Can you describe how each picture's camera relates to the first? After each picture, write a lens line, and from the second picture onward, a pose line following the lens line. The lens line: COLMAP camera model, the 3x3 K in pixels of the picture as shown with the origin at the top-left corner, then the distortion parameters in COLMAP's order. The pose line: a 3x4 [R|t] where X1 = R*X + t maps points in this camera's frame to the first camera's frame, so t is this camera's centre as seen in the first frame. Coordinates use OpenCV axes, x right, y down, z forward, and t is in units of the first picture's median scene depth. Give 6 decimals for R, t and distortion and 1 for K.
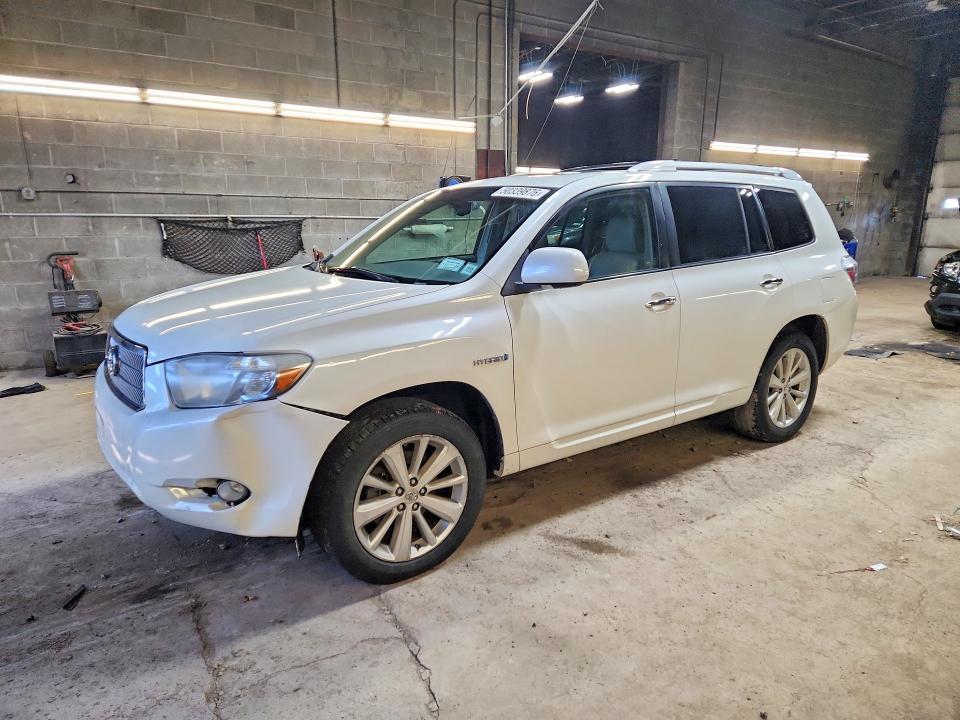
lens RADIAL K [[656.4, 0, 482.7], [0, 656.4, 360.8], [0, 0, 1]] dist [0.087486, -0.076544]
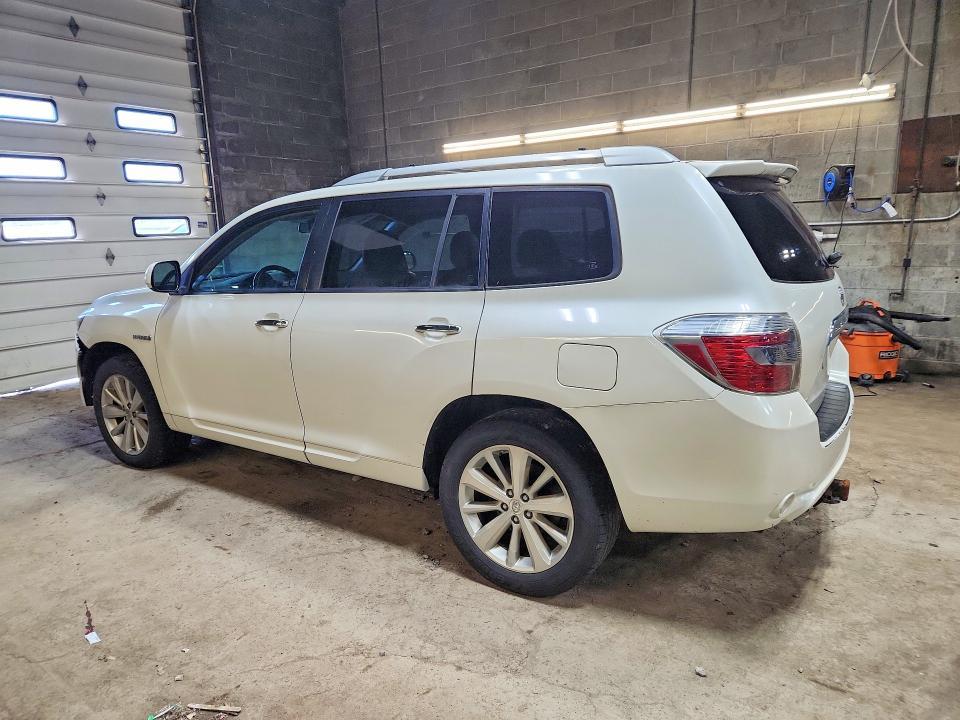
lens RADIAL K [[656.4, 0, 482.7], [0, 656.4, 360.8], [0, 0, 1]] dist [0.087486, -0.076544]
pose [[0.322213, 0.175209, -0.930312, 1.076154], [-0.179088, 0.976260, 0.121835, -0.177655], [0.929573, 0.127351, 0.345942, 0.798431]]
